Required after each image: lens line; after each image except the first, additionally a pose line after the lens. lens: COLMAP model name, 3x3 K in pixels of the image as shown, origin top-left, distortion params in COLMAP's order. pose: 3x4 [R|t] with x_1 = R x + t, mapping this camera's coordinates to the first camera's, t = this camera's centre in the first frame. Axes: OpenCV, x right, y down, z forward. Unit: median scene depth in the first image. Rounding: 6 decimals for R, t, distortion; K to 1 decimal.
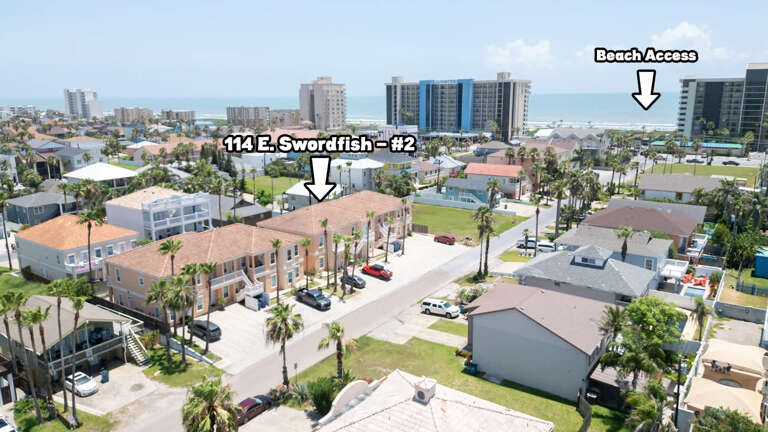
lens RADIAL K [[541.1, 0, 384.0], [0, 541.1, 216.0], [0, 0, 1]] dist [0.068443, -0.074994]
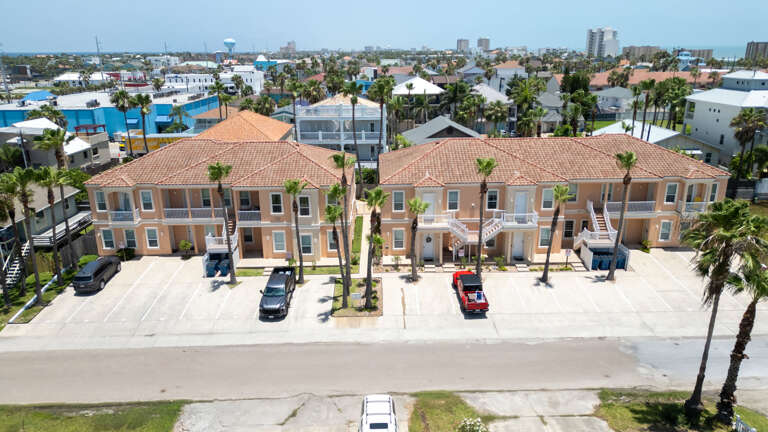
lens RADIAL K [[537.3, 0, 384.0], [0, 537.3, 216.0], [0, 0, 1]] dist [0.073623, -0.067137]
pose [[0.595722, 0.239254, -0.766729, 0.309429], [-0.171172, 0.970491, 0.169842, -0.028112], [0.784739, 0.030064, 0.619096, 0.708230]]
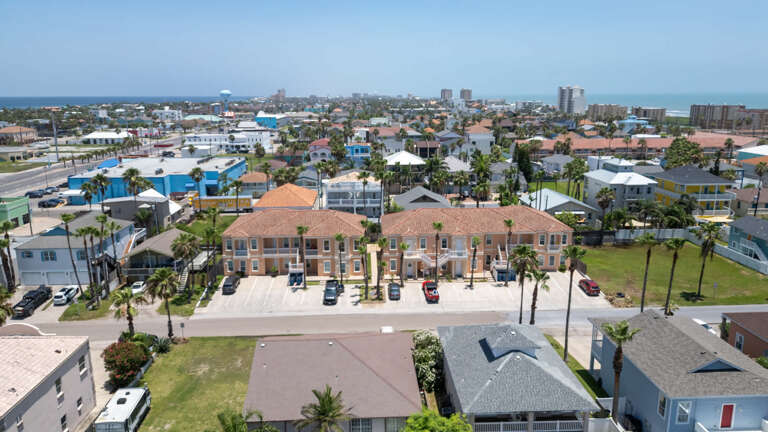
lens RADIAL K [[541.1, 0, 384.0], [0, 541.1, 216.0], [0, 0, 1]] dist [0.068443, -0.074994]
pose [[0.614855, 0.178190, -0.768246, 0.664367], [-0.172685, 0.980920, 0.089312, -0.093586], [0.769502, 0.077751, 0.633894, 0.388717]]
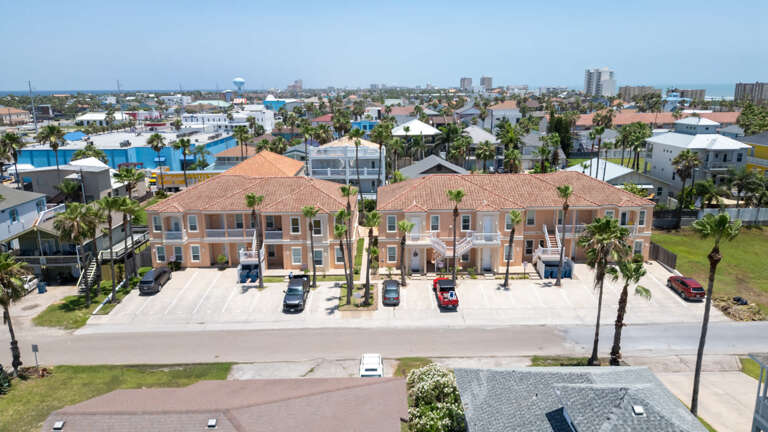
lens RADIAL K [[541.1, 0, 384.0], [0, 541.1, 216.0], [0, 0, 1]] dist [0.068443, -0.074994]
pose [[0.588045, 0.189757, -0.786254, 0.440533], [-0.171737, 0.979218, 0.107884, -0.035816], [0.790386, 0.071588, 0.608412, 0.622536]]
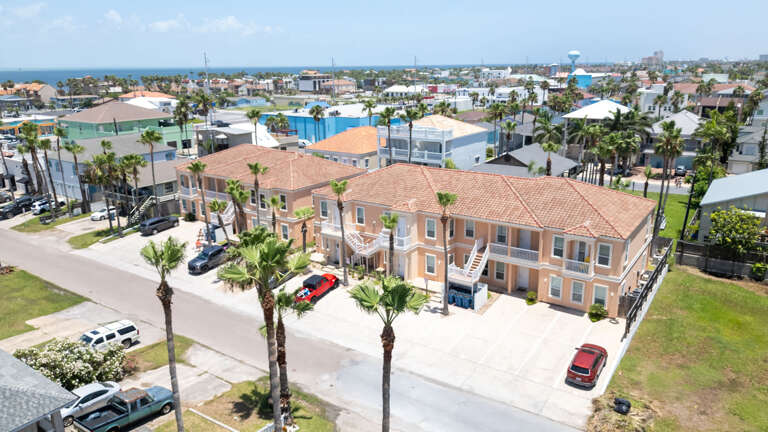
lens RADIAL K [[541.1, 0, 384.0], [0, 541.1, 216.0], [0, 0, 1]] dist [0.068443, -0.074994]
pose [[0.009402, 0.276785, -0.960886, 0.547655], [-0.207322, 0.940588, 0.268910, -0.143948], [0.978228, 0.196685, 0.066227, 1.108143]]
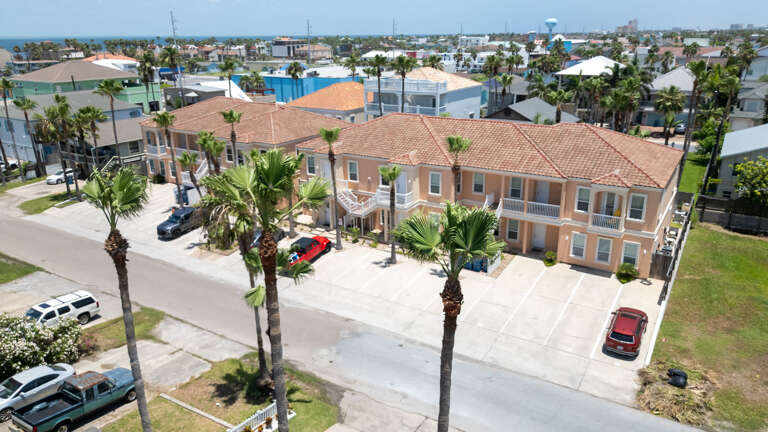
lens RADIAL K [[541.1, 0, 384.0], [0, 541.1, 216.0], [0, 0, 1]] dist [0.068443, -0.074994]
pose [[0.054197, 0.324252, -0.944417, 0.482769], [-0.209008, 0.928539, 0.306807, -0.101975], [0.976411, 0.180763, 0.118096, 1.095679]]
